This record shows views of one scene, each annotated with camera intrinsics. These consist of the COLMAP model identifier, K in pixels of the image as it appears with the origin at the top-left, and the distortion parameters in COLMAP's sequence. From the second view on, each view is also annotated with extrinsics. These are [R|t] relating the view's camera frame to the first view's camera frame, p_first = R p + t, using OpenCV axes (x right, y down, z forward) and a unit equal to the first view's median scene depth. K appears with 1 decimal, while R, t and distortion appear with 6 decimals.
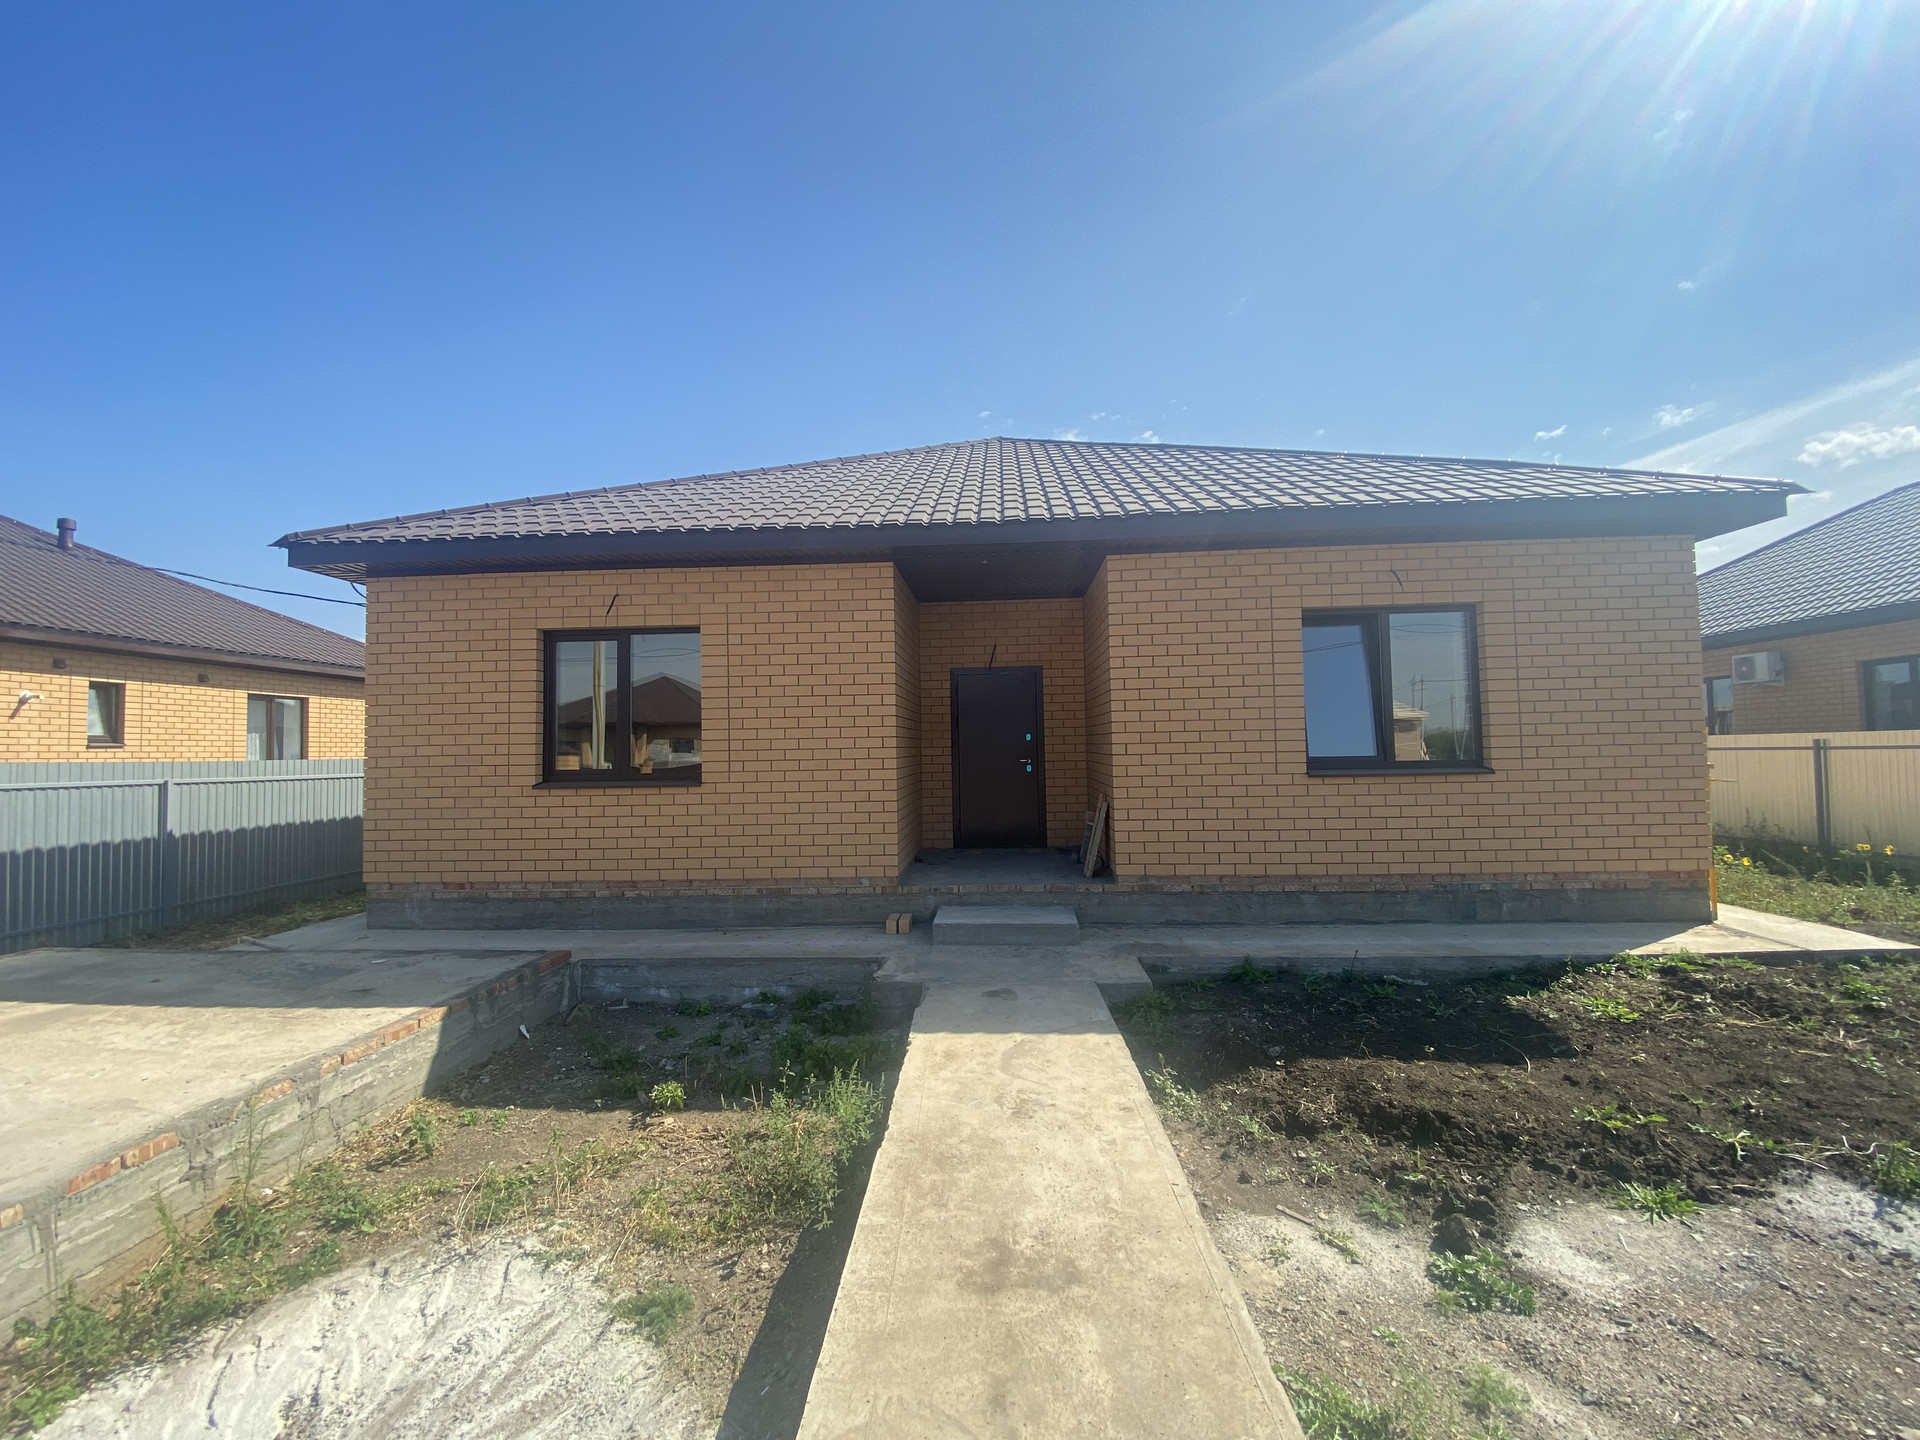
lens RADIAL K [[775.9, 0, 956.9], [0, 775.9, 715.5], [0, 0, 1]] dist [0.021560, -0.020086]
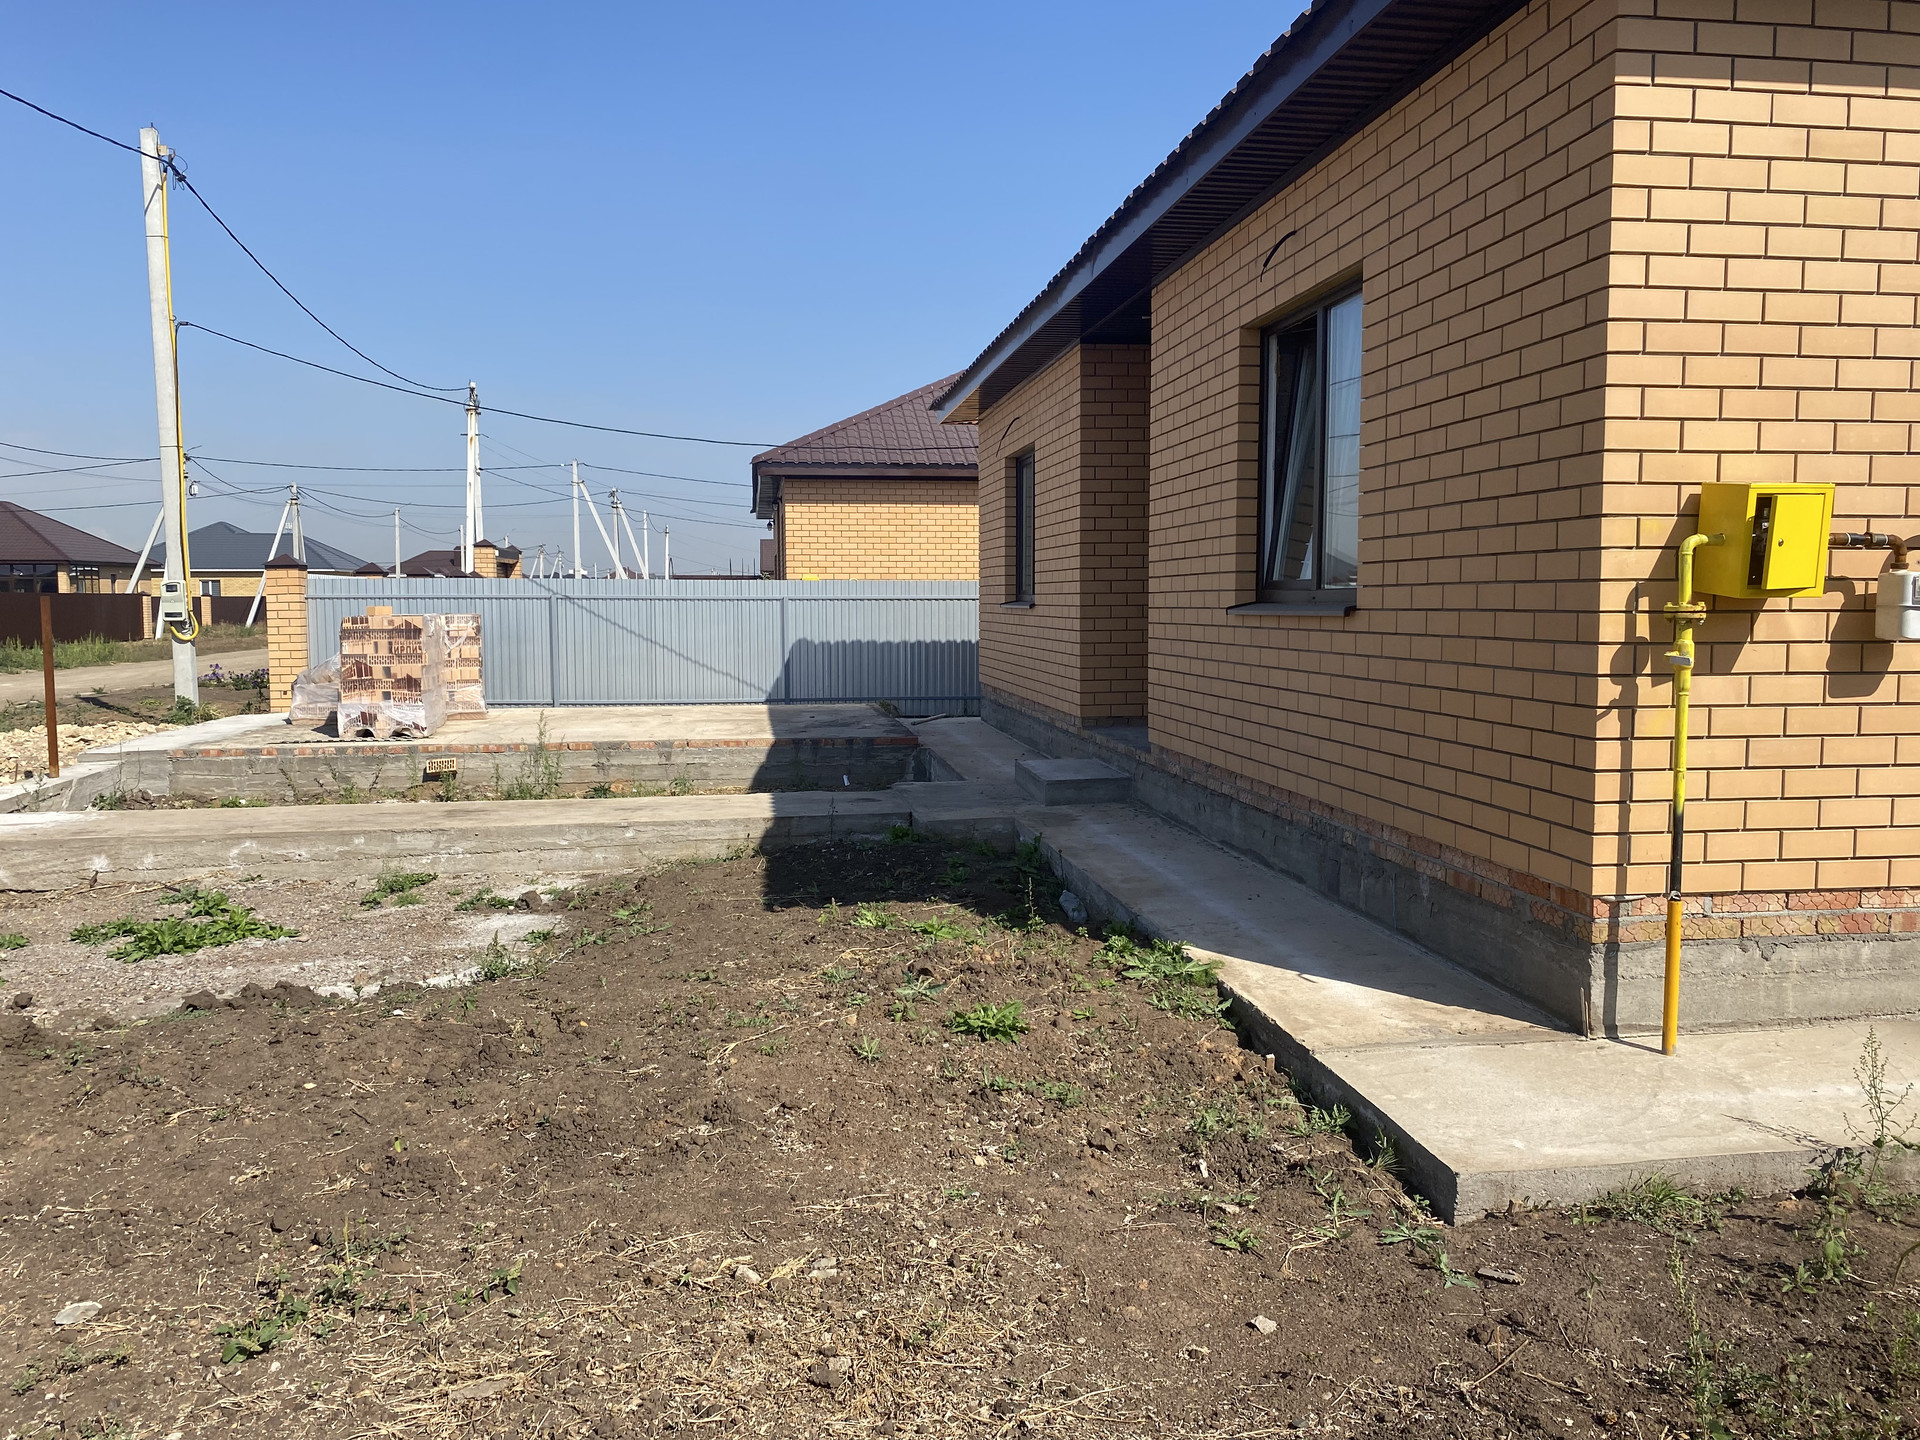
lens RADIAL K [[1455.7, 0, 964.7], [0, 1455.7, 712.3], [0, 0, 1]] dist [0.010124, -0.009025]
pose [[0.206663, 0.093635, -0.973922, 1.904568], [0.042824, 0.993591, 0.104613, 0.034297], [0.977475, -0.063327, 0.201328, 0.699596]]
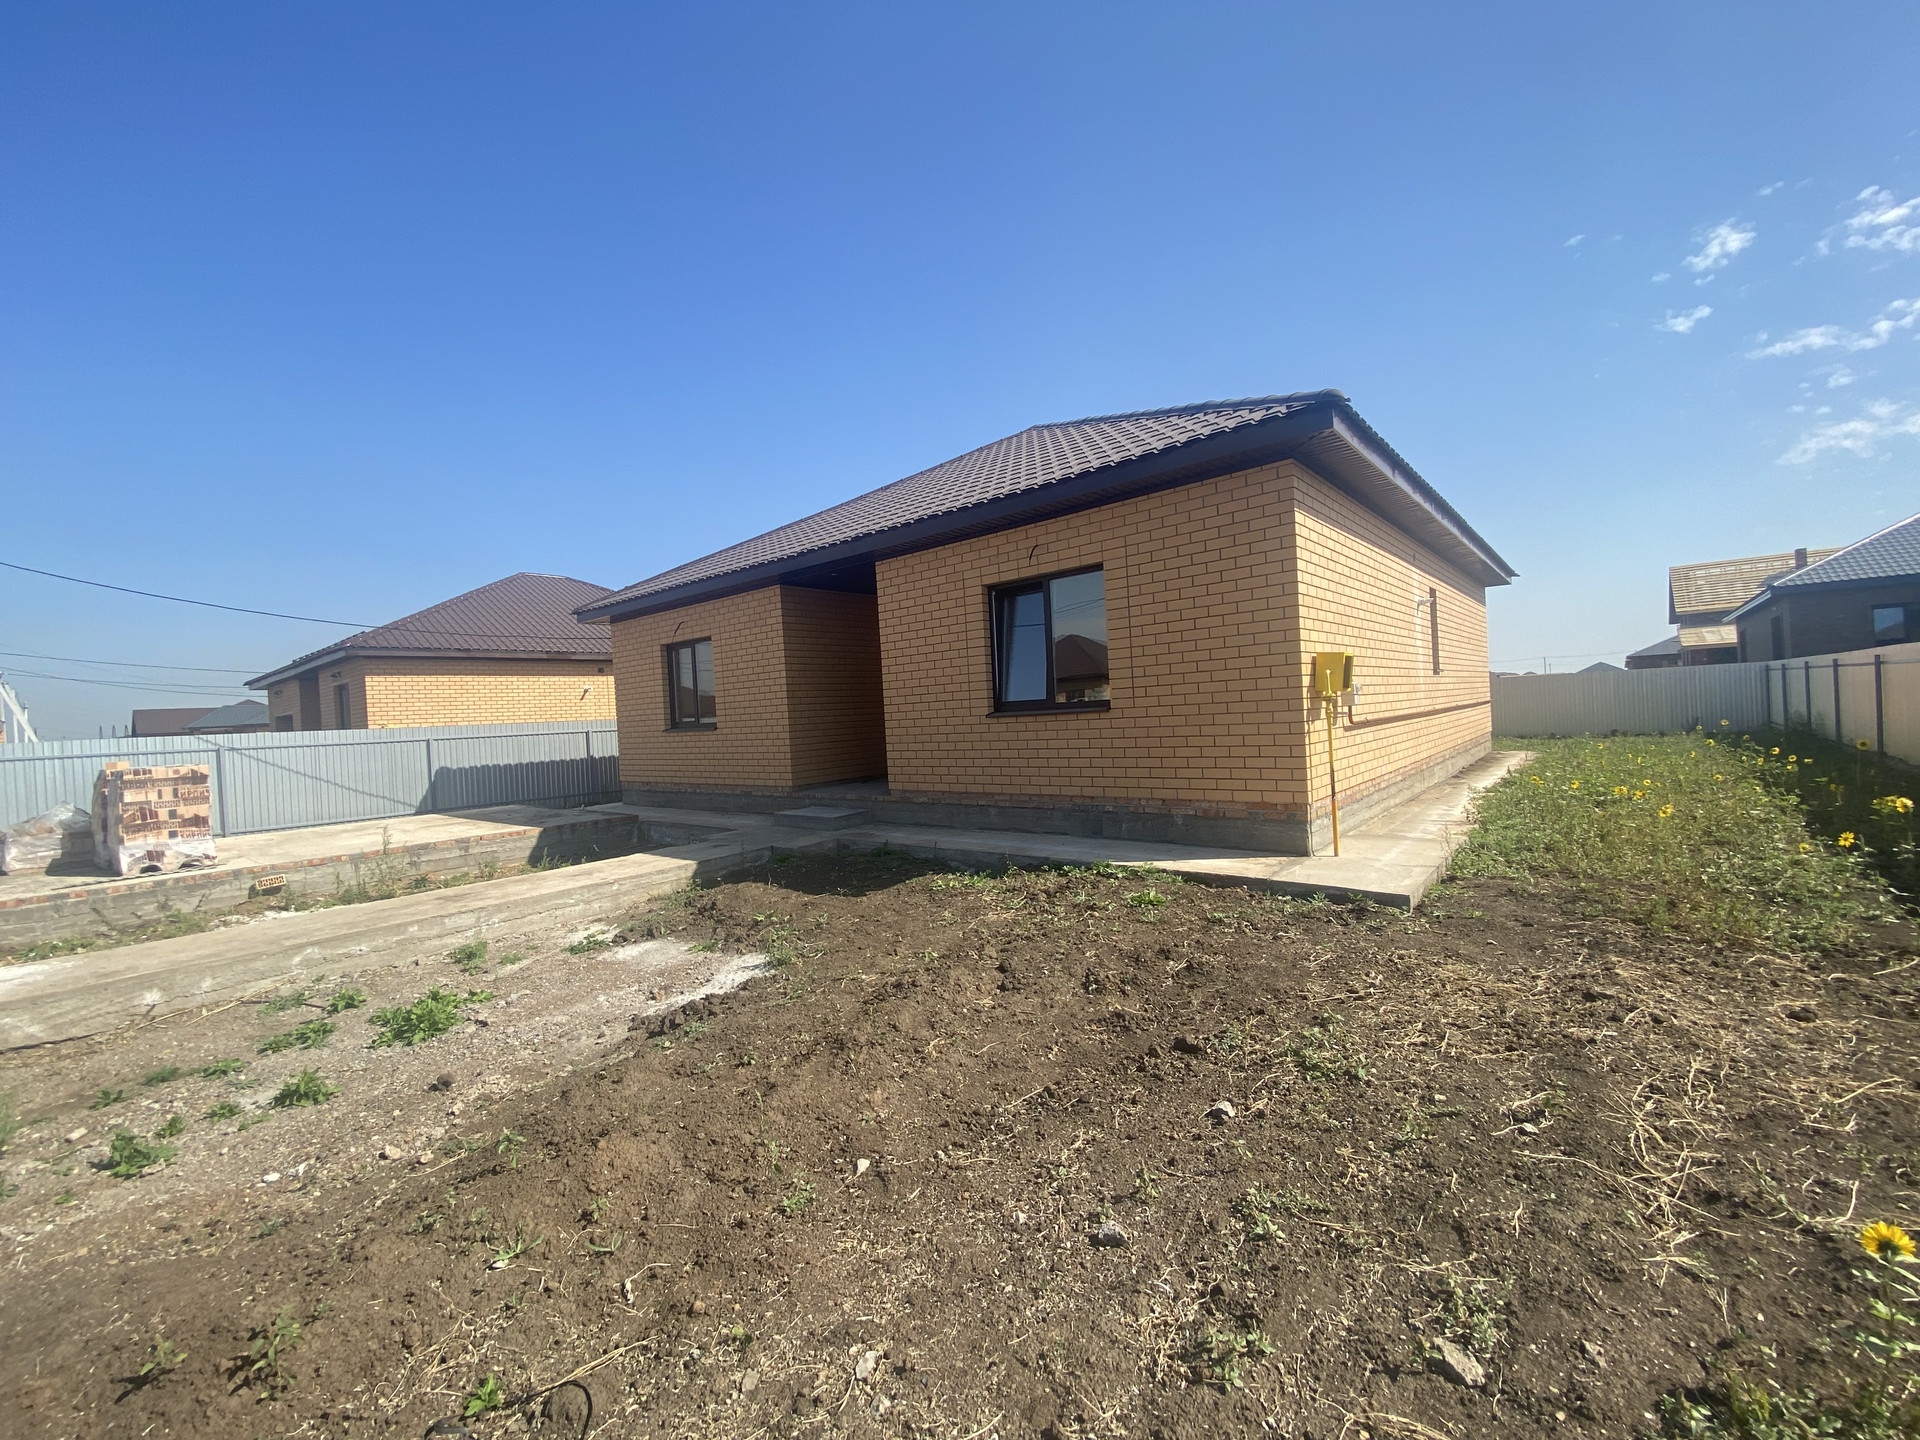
lens RADIAL K [[781.5, 0, 954.4], [0, 781.5, 716.1], [0, 0, 1]] dist [0.022714, -0.021701]
pose [[0.797087, -0.021479, -0.603483, 1.475555], [0.065644, 0.996527, 0.051235, 0.009421], [0.600286, -0.080454, 0.795728, -0.065854]]
